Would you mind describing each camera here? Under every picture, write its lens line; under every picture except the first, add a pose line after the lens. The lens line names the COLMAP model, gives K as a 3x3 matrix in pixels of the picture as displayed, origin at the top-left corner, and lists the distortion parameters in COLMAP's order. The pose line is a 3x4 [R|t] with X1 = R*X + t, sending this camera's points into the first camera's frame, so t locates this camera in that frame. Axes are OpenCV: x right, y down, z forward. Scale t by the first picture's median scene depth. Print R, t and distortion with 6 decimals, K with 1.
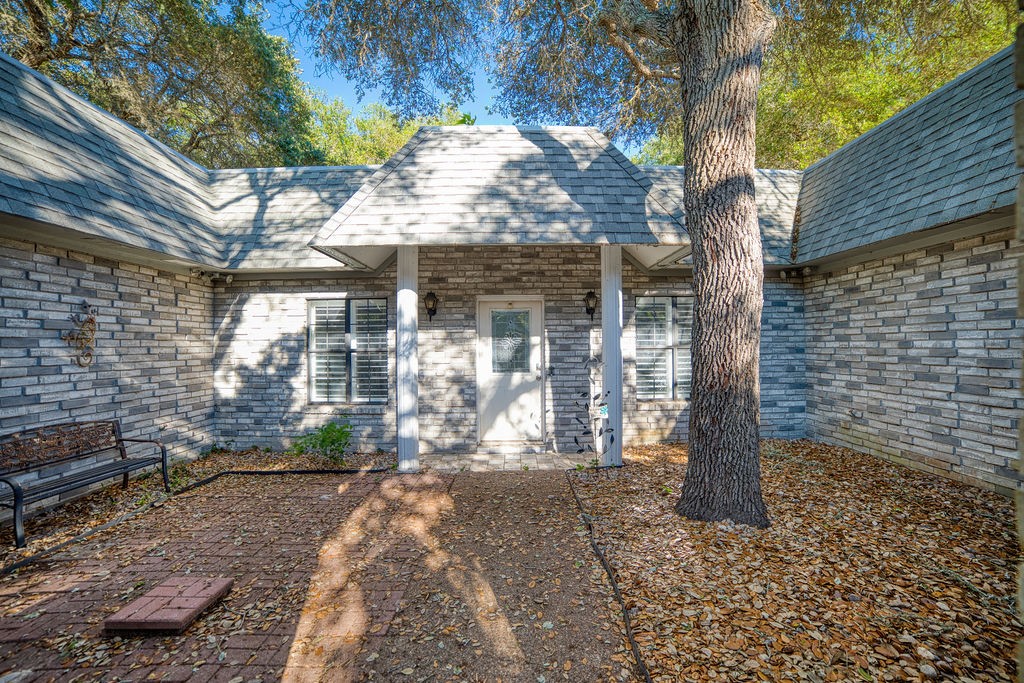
lens RADIAL K [[413.0, 0, 512.0], [0, 413.0, 341.5], [0, 0, 1]] dist [-0.096908, 0.033297]
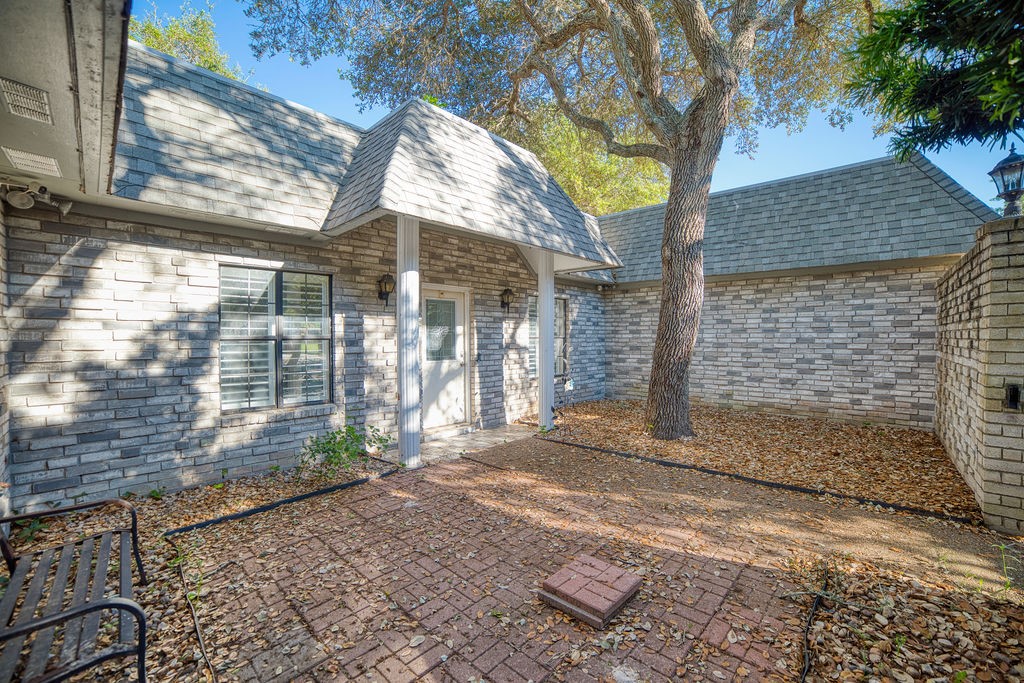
lens RADIAL K [[413.0, 0, 512.0], [0, 413.0, 341.5], [0, 0, 1]] dist [-0.096908, 0.033297]
pose [[0.702332, -0.000195, 0.711849, -0.644877], [-0.011637, 0.999863, 0.011755, 0.015092], [-0.711754, -0.016540, 0.702234, 0.162654]]
